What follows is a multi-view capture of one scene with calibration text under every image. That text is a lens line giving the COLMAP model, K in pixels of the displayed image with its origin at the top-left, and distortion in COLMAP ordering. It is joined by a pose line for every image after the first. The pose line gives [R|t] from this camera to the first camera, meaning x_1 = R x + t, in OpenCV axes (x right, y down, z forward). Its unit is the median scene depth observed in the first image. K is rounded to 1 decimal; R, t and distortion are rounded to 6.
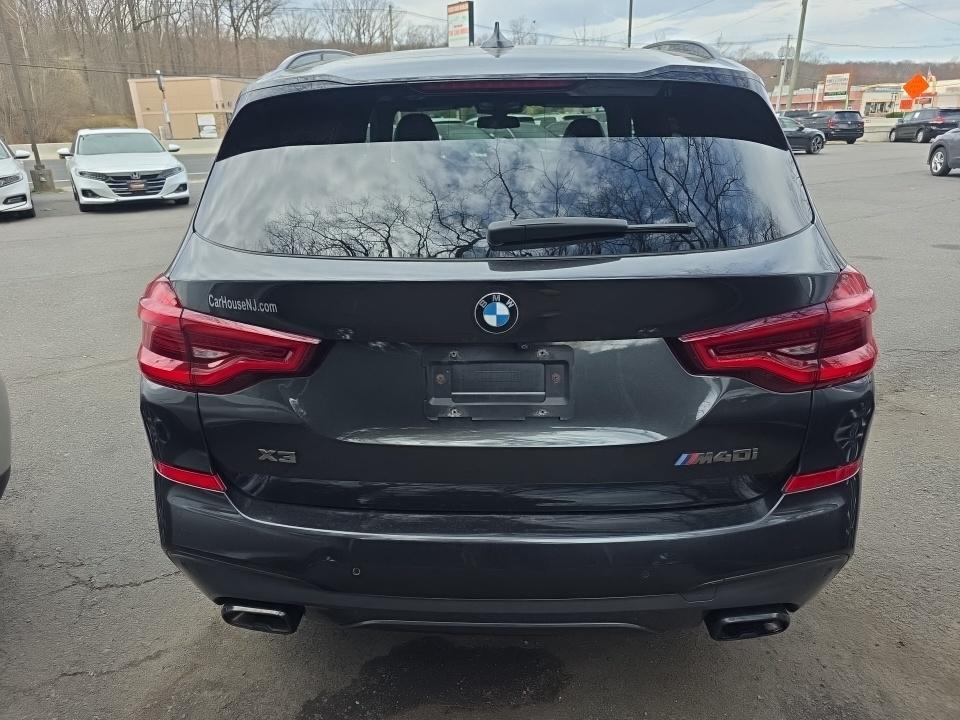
lens RADIAL K [[652.9, 0, 480.0], [0, 652.9, 360.0], [0, 0, 1]] dist [0.045138, -0.002696]
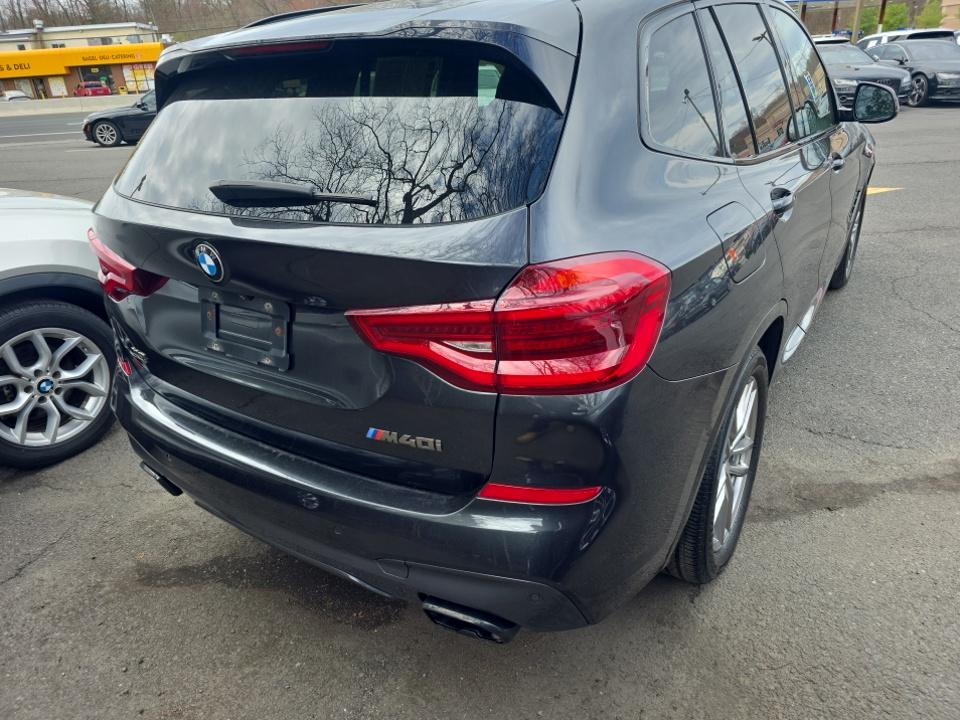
lens RADIAL K [[666.9, 0, 480.0], [0, 666.9, 360.0], [0, 0, 1]] dist [-0.008071, -0.008008]
pose [[0.867638, 0.193420, -0.458032, 0.914906], [-0.153223, 0.980410, 0.123766, -0.111874], [0.472998, -0.037203, 0.880278, 0.185547]]
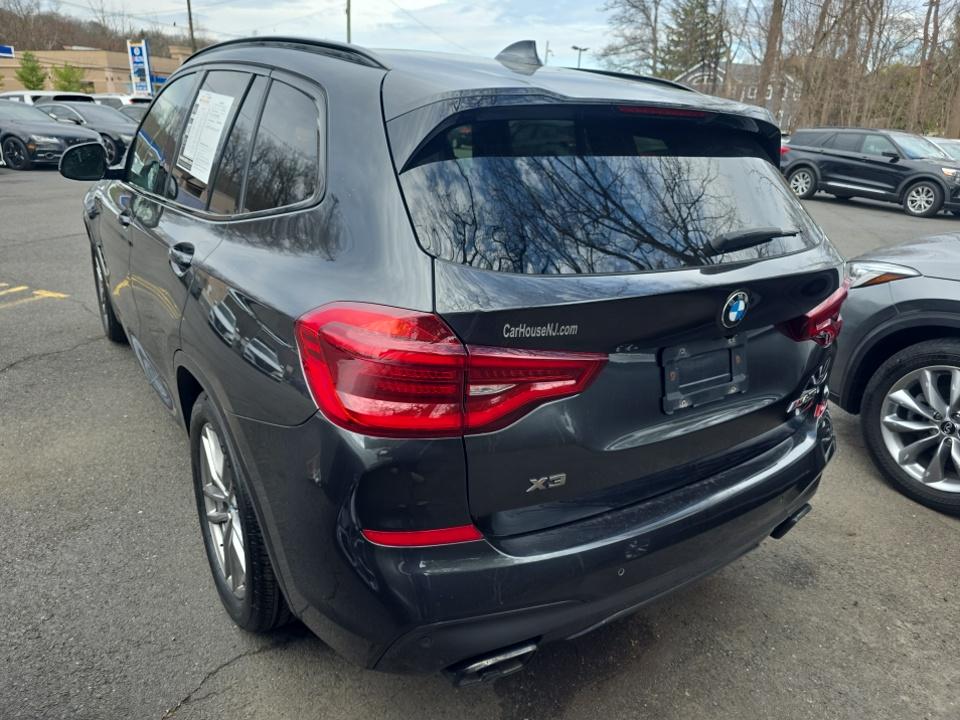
lens RADIAL K [[666.9, 0, 480.0], [0, 666.9, 360.0], [0, 0, 1]] dist [-0.008071, -0.008008]
pose [[0.808476, -0.149405, 0.569249, -0.956894], [0.143838, 0.988069, 0.055041, -0.105280], [-0.570681, 0.037380, 0.820320, 0.263192]]
